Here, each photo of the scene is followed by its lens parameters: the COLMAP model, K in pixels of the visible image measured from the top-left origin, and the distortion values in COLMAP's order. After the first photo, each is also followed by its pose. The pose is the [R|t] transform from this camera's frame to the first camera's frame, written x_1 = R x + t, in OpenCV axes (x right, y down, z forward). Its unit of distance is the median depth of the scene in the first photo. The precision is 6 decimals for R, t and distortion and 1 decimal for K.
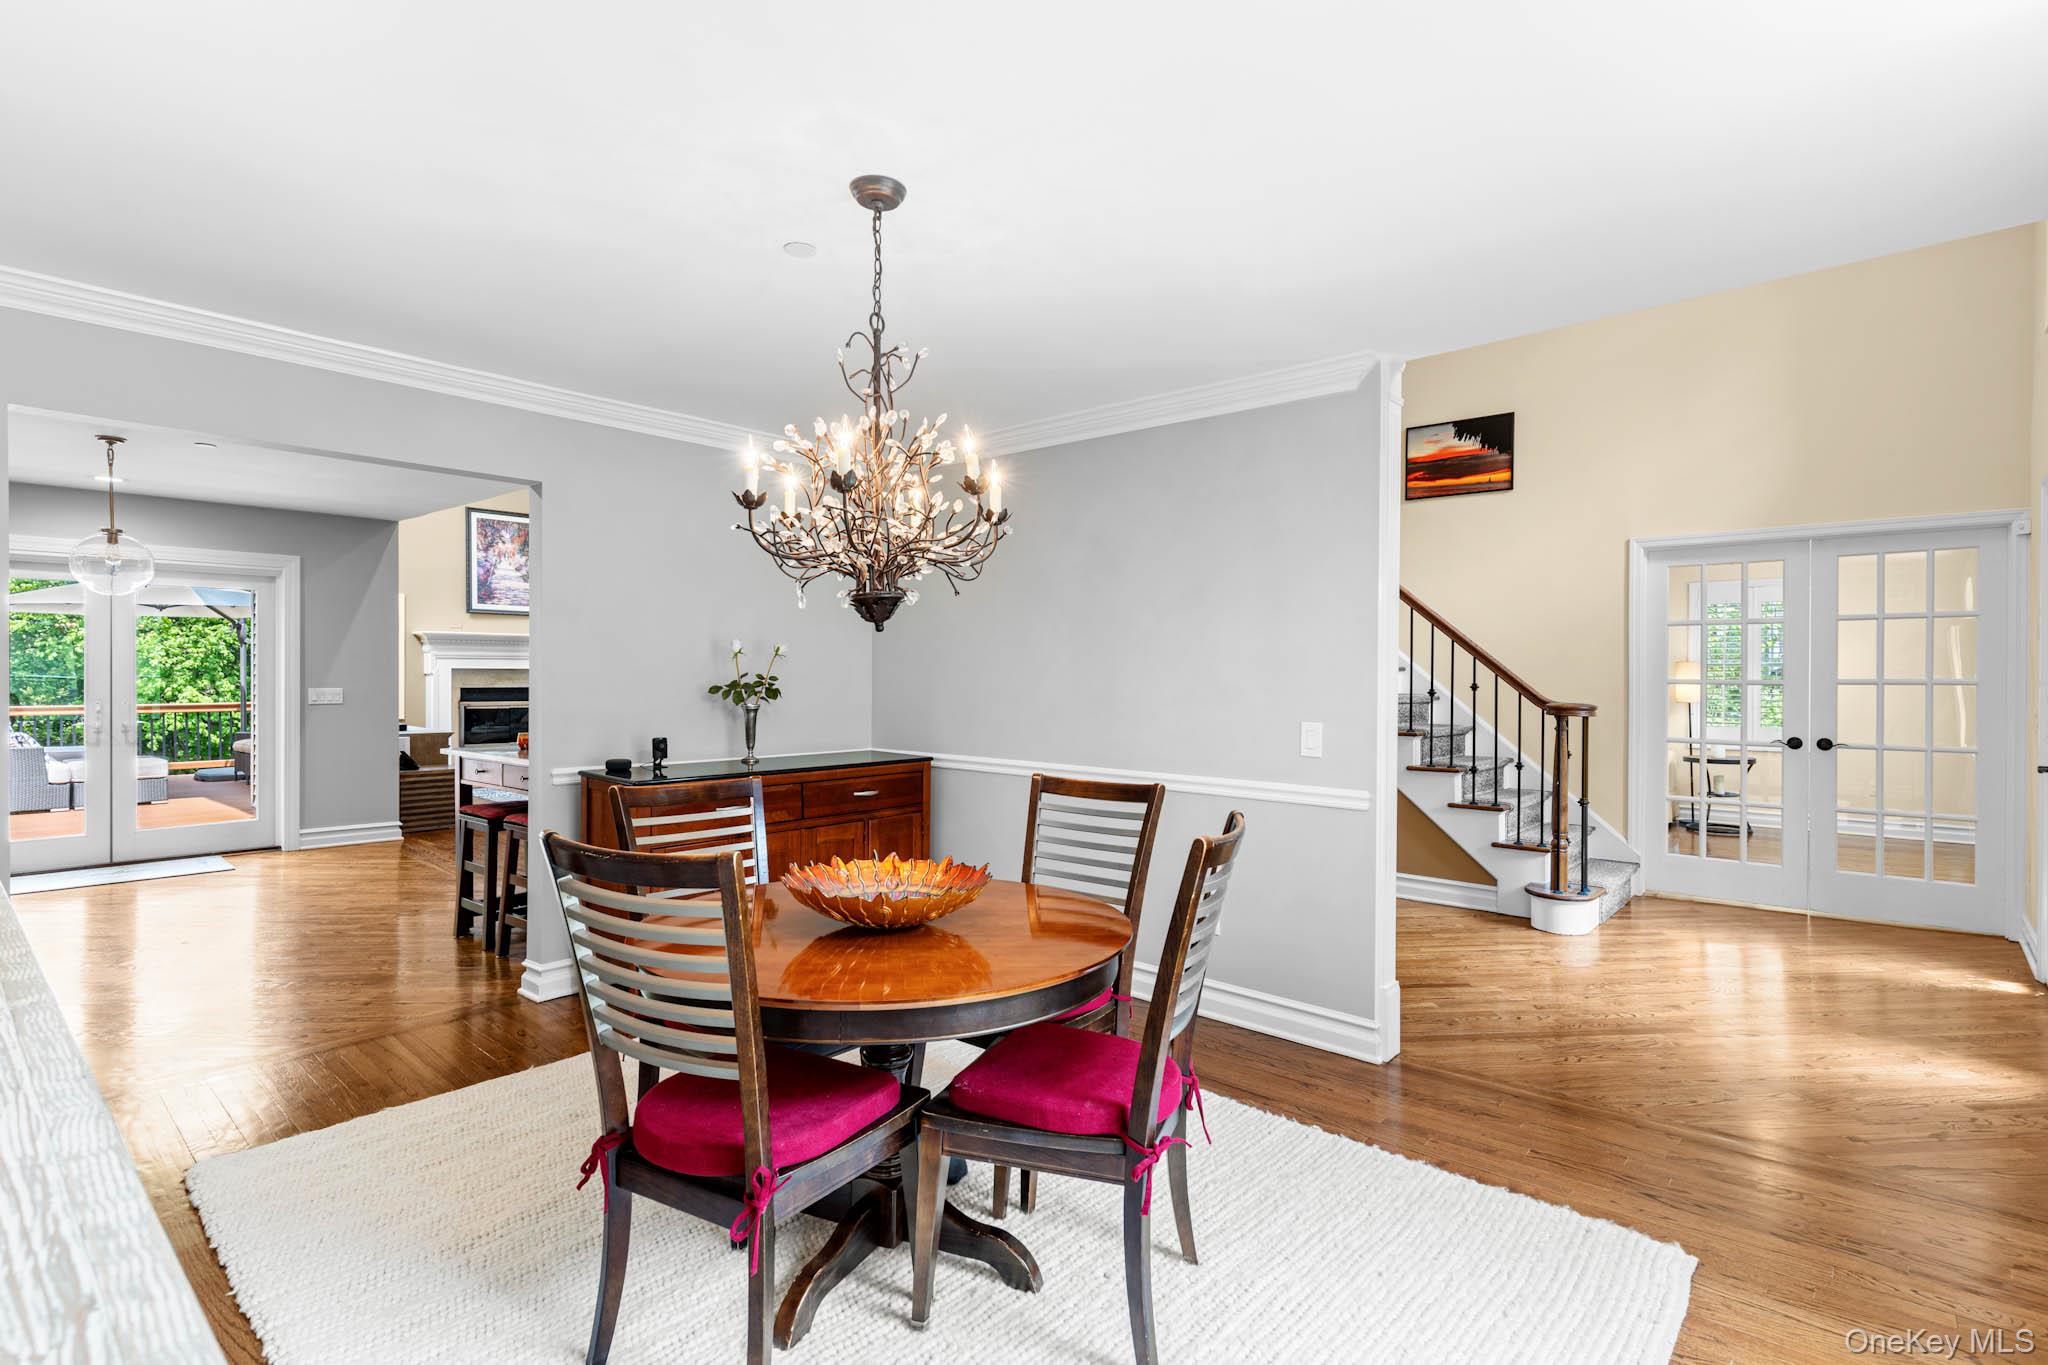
lens RADIAL K [[986.8, 0, 992.6], [0, 986.8, 681.6], [0, 0, 1]] dist [0.002256, 0.000809]
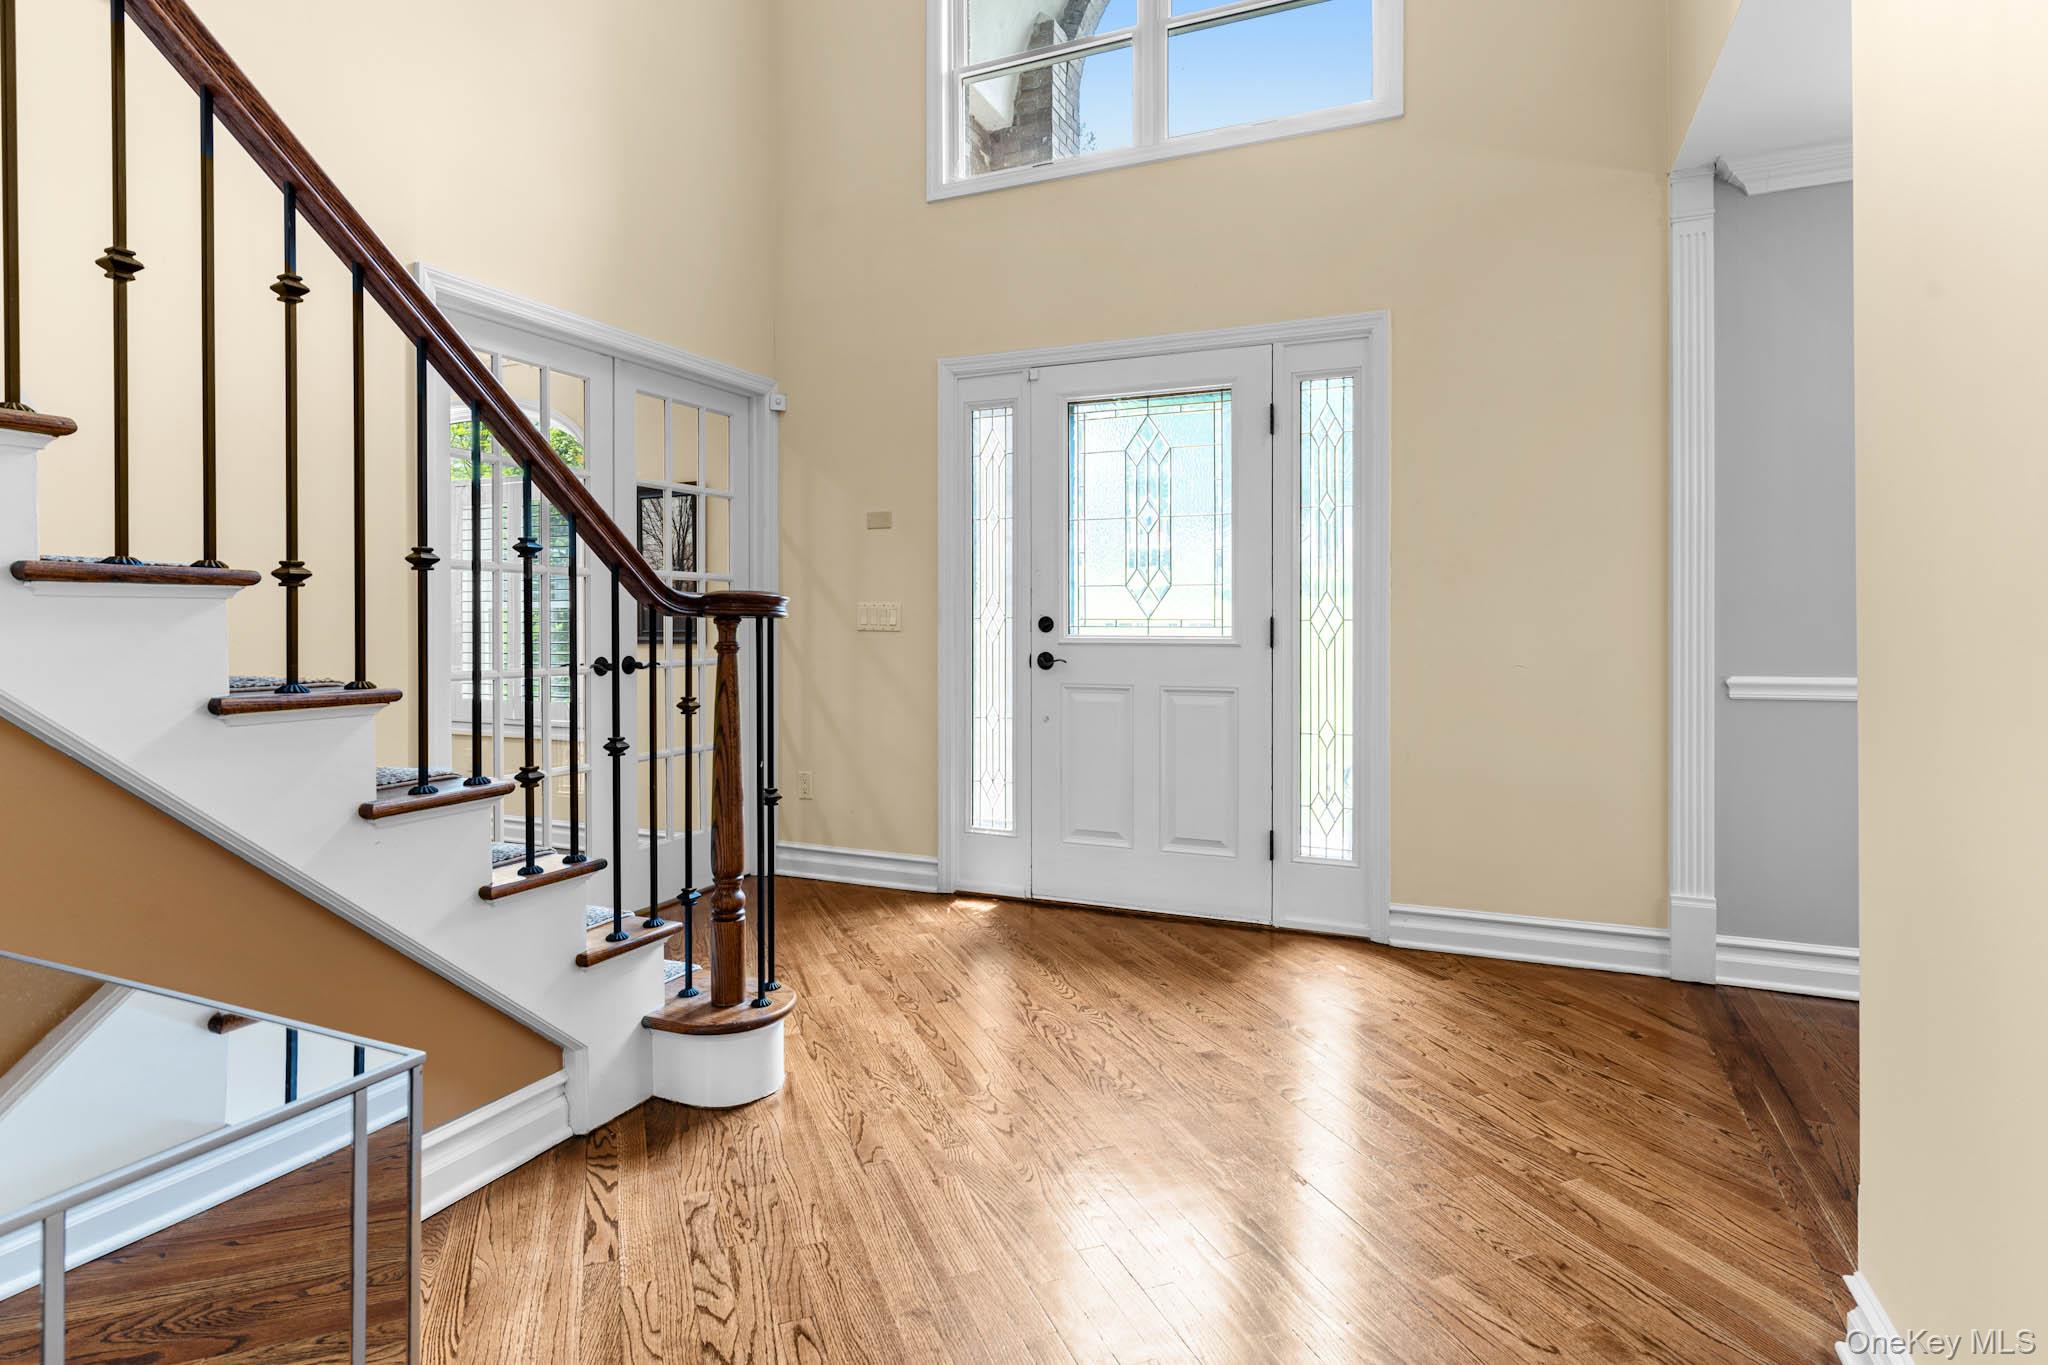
lens RADIAL K [[1062.8, 0, 1096.1], [0, 1062.8, 629.1], [0, 0, 1]] dist [0.010962, 0.003852]
pose [[-0.336109, -0.012084, 0.941745, 0.052289], [0.006886, 0.999859, 0.015287, 0.031460], [-0.941798, 0.011623, -0.335979, 0.934694]]
